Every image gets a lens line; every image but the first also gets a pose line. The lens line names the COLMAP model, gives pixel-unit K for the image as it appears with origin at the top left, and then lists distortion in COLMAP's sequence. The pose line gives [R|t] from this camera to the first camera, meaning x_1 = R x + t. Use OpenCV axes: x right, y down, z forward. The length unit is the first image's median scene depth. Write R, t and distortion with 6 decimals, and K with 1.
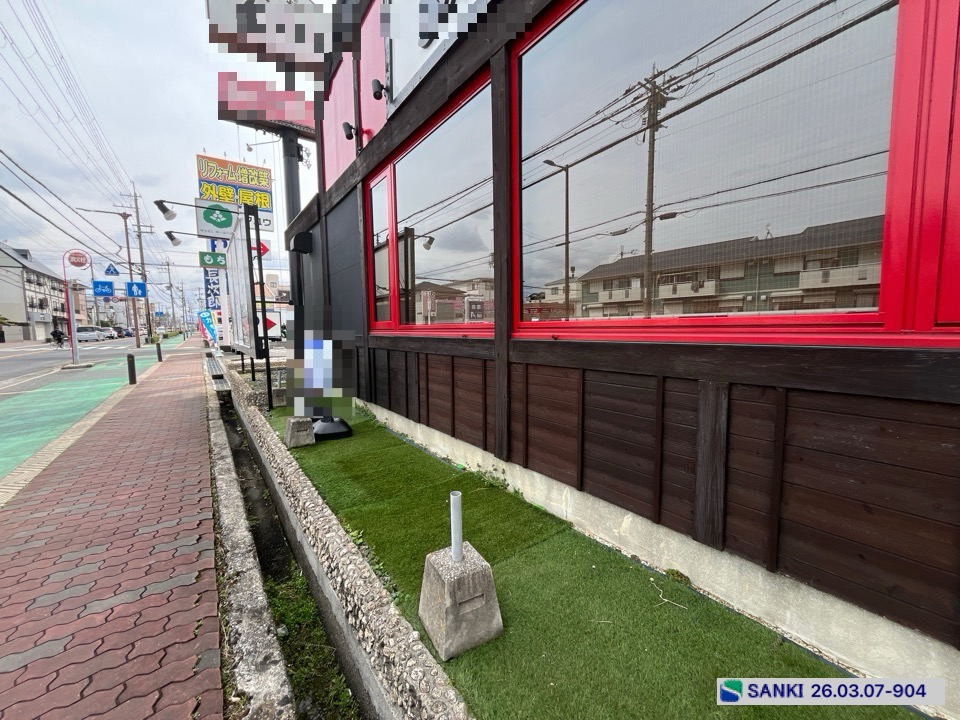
lens RADIAL K [[388.9, 0, 477.1], [0, 388.9, 360.1], [0, 0, 1]] dist [-0.002857, -0.000234]
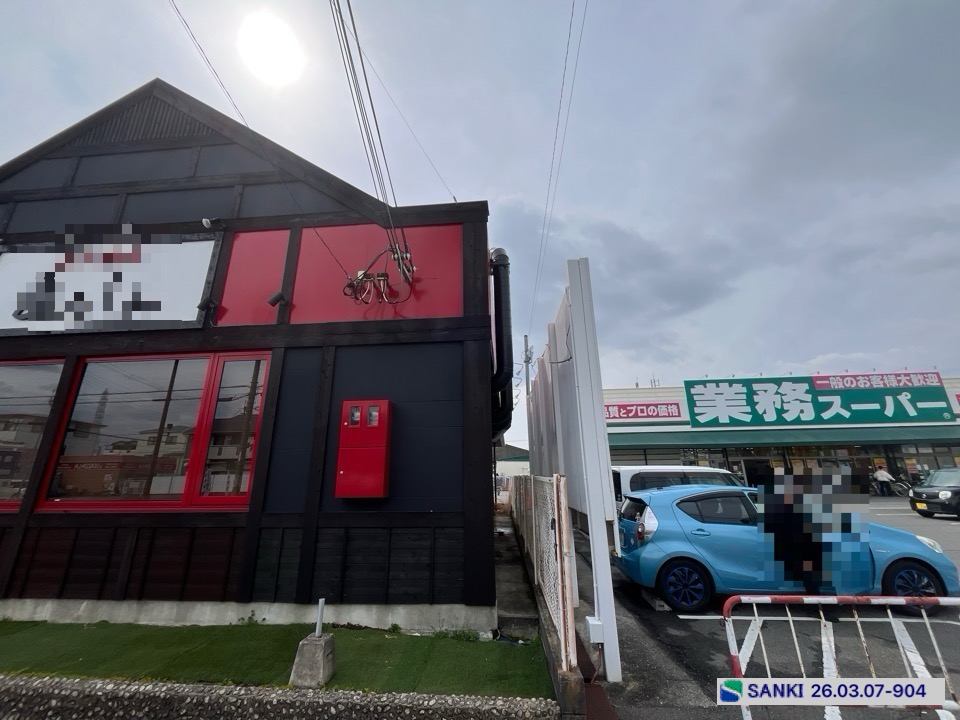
lens RADIAL K [[388.9, 0, 477.1], [0, 388.9, 360.1], [0, 0, 1]] dist [-0.002857, -0.000234]
pose [[0.642061, 0.231387, 0.730902, -0.011810], [0.067399, 0.932639, -0.354459, 0.011081], [-0.763685, 0.276847, 0.583216, -0.343274]]
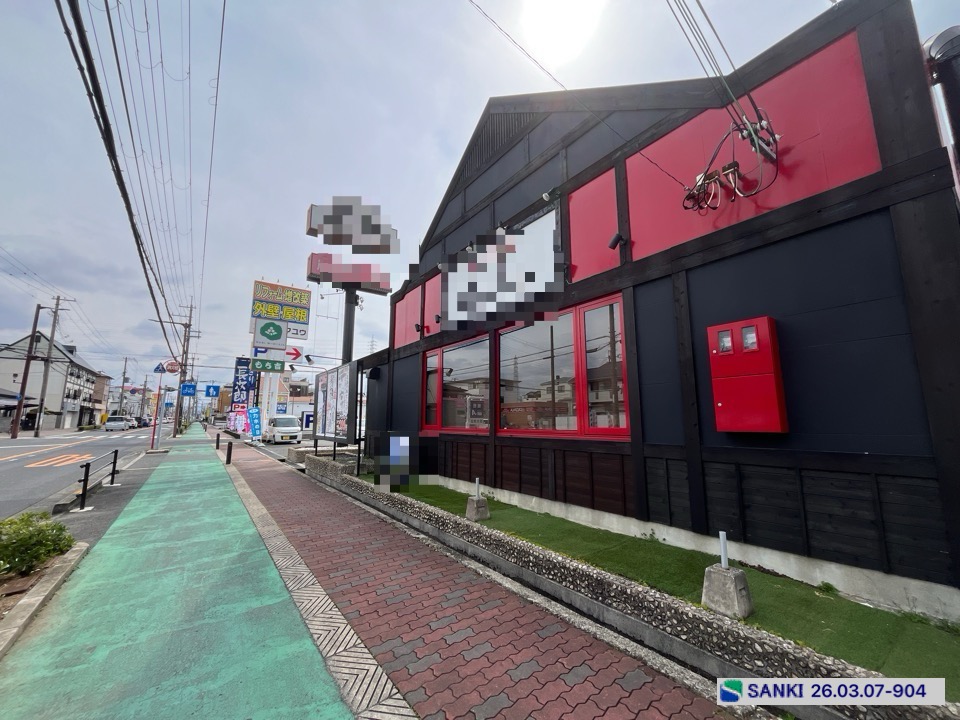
lens RADIAL K [[388.9, 0, 477.1], [0, 388.9, 360.1], [0, 0, 1]] dist [-0.002857, -0.000234]
pose [[0.999858, 0.016843, -0.000729, -0.008650], [-0.016521, 0.970320, -0.241260, 0.016982], [-0.003356, 0.241238, 0.970460, -0.333020]]
